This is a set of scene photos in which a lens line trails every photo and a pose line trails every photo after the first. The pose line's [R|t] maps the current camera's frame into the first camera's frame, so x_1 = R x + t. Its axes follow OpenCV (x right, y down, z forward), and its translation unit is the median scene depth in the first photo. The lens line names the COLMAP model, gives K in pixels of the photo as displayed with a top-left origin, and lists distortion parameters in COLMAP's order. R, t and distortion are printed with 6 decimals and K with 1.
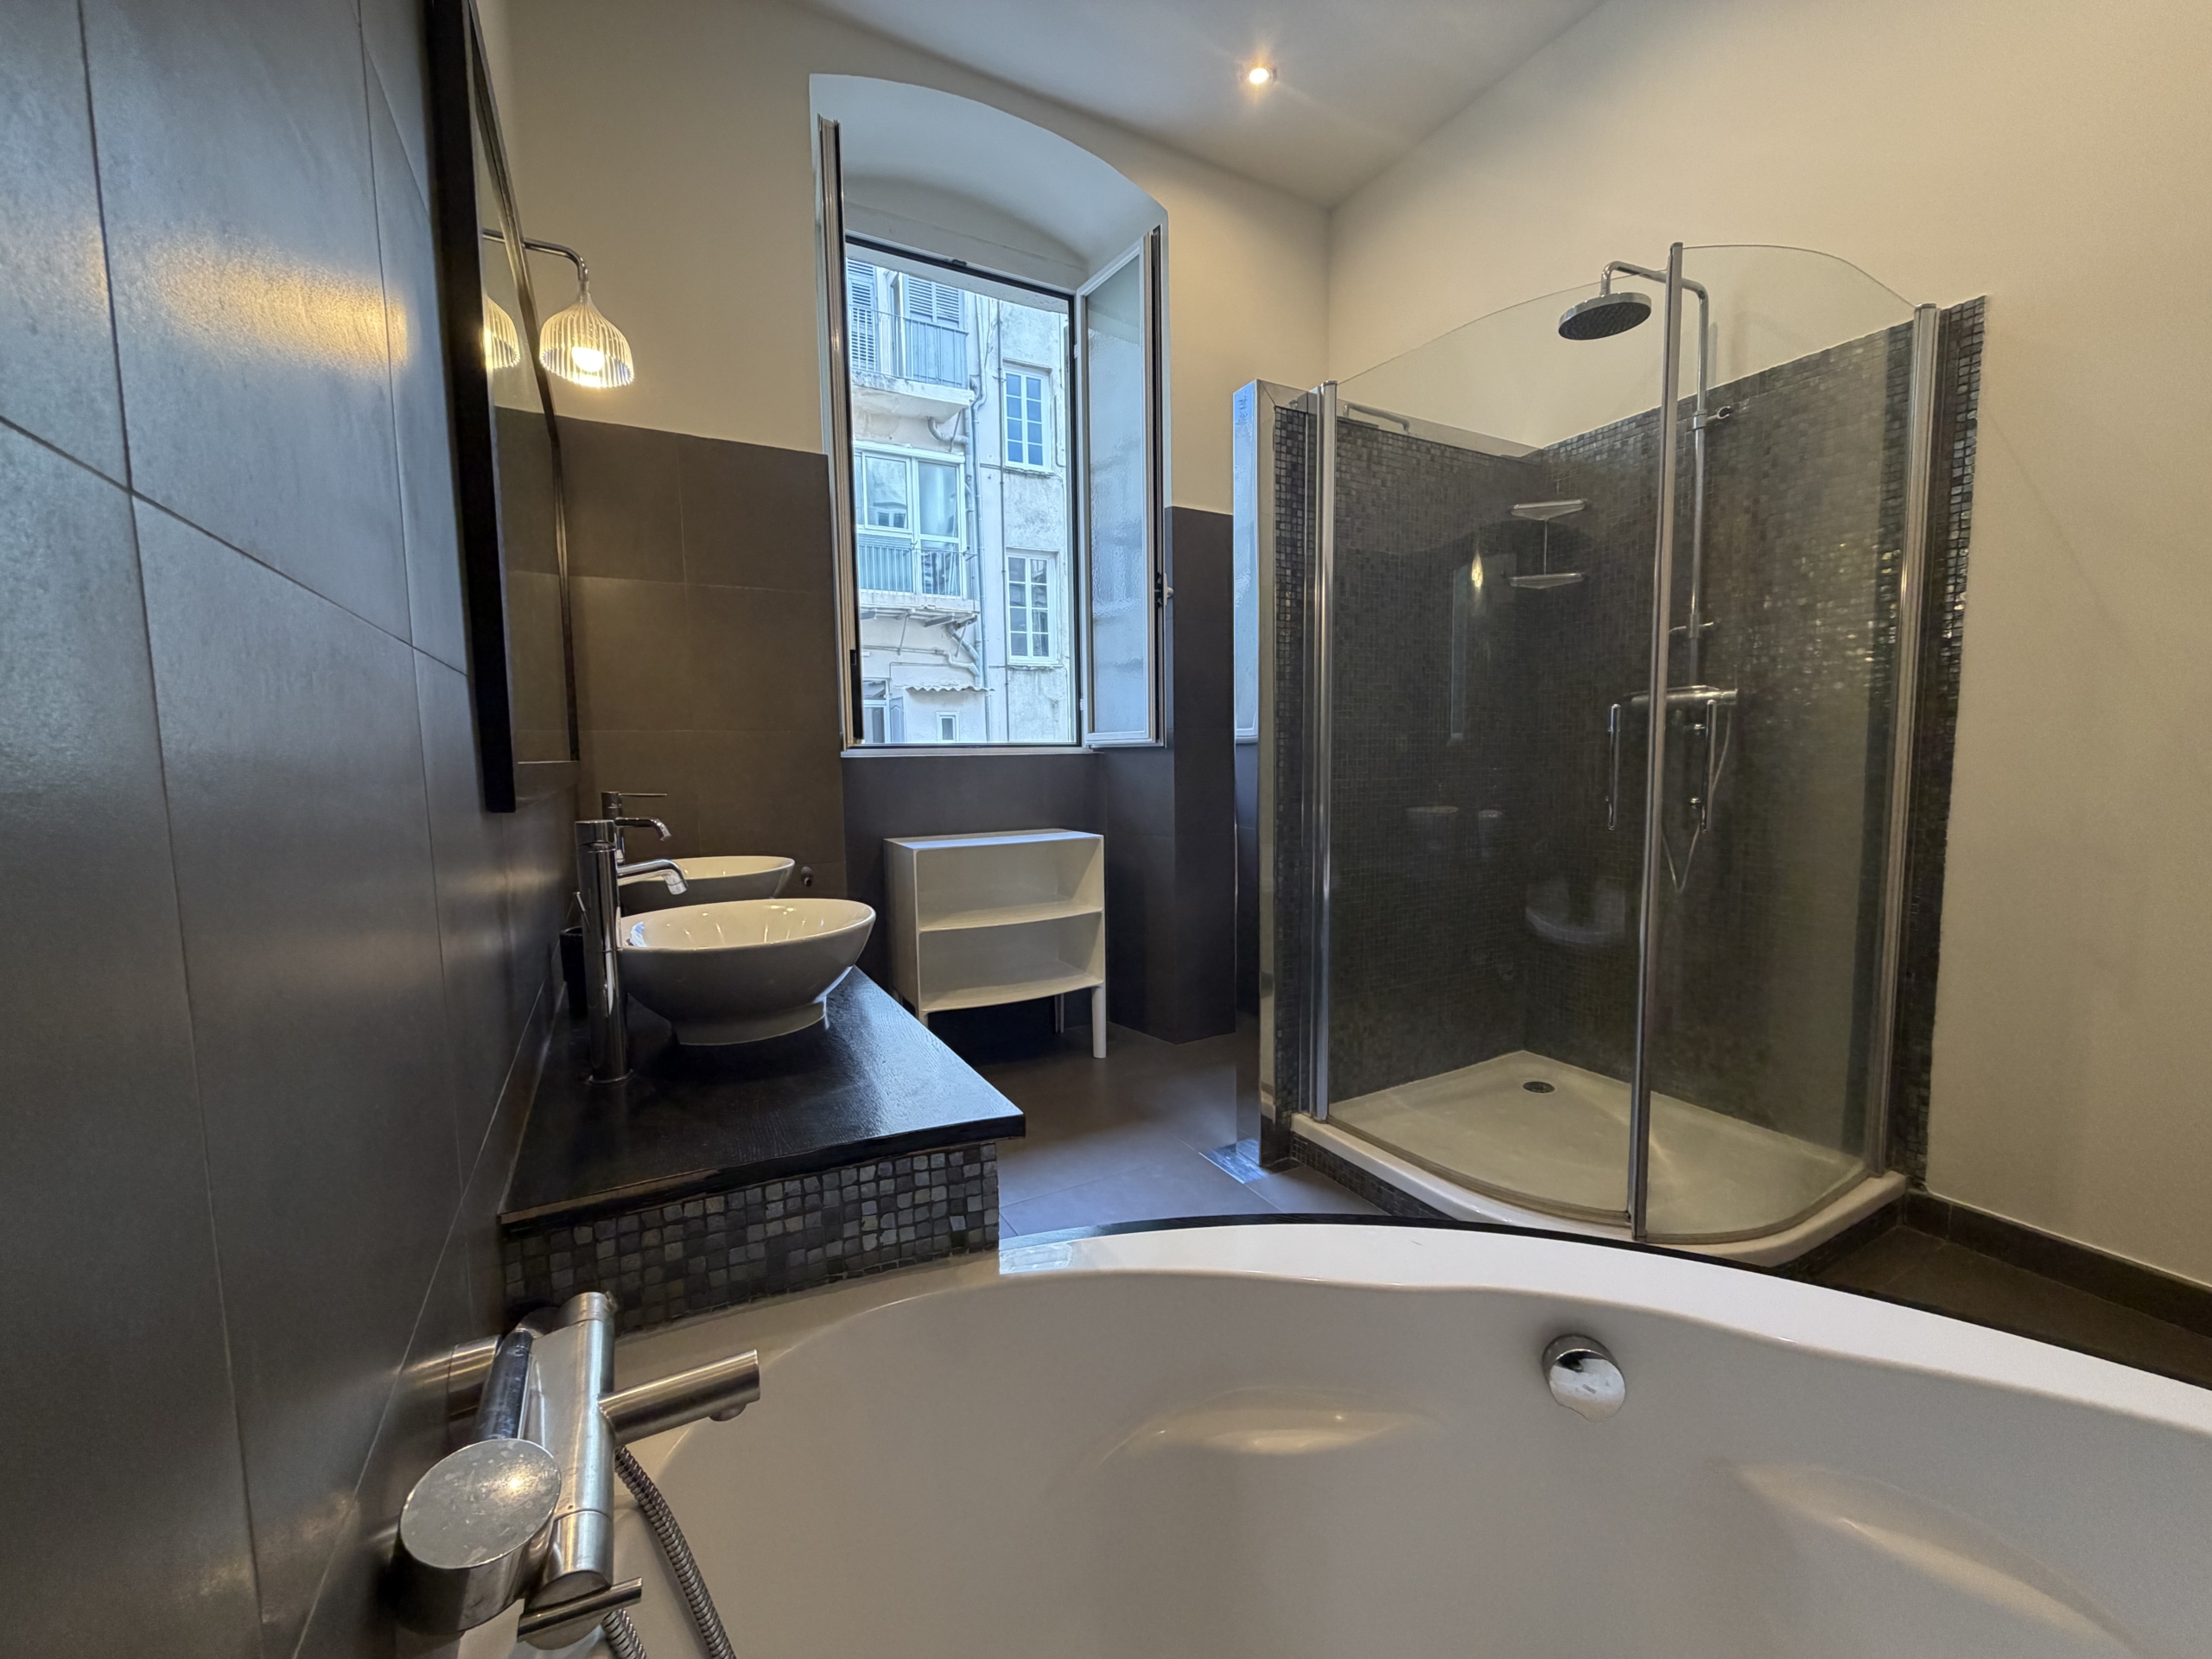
lens RADIAL K [[867.0, 0, 1108.4], [0, 867.0, 837.1], [0, 0, 1]] dist [0.000026, 0.000049]
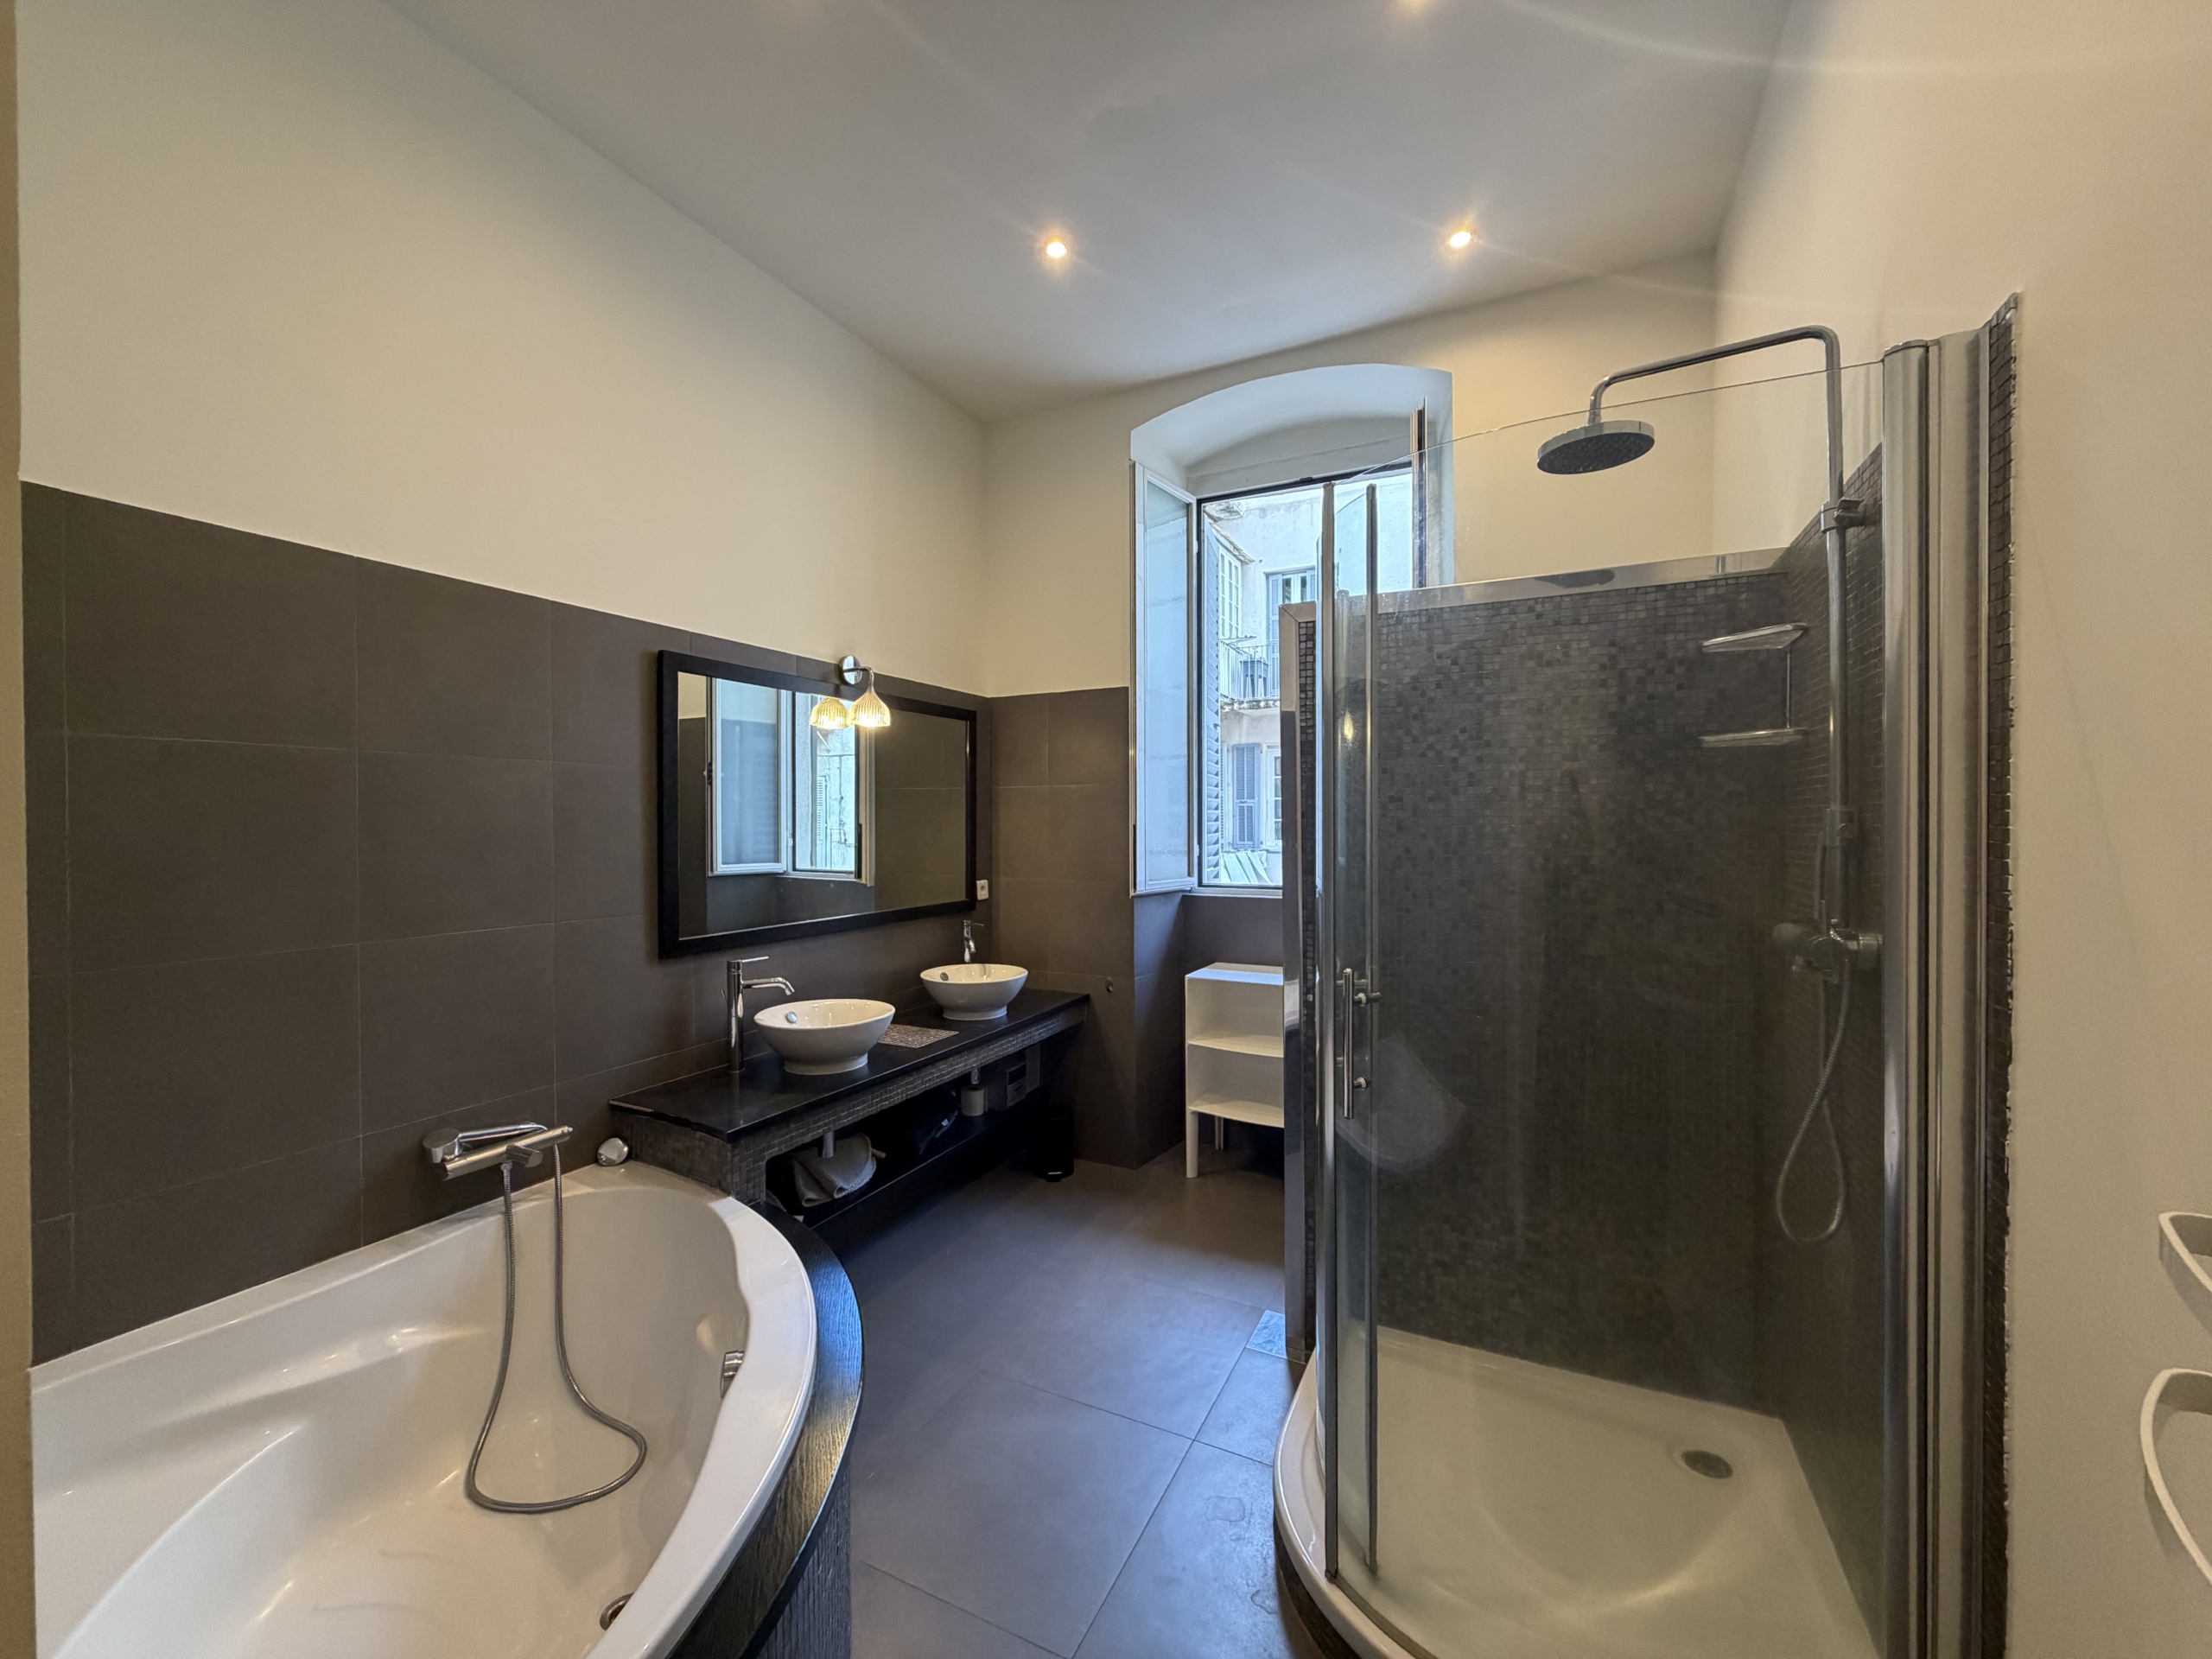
lens RADIAL K [[867.0, 0, 1122.2], [0, 867.0, 826.8], [0, 0, 1]] dist [0.000026, 0.000049]
pose [[0.567336, 0.023593, -0.823148, 0.826400], [-0.080455, 0.996395, -0.026894, -0.170979], [0.819546, 0.081485, 0.567190, 0.196461]]
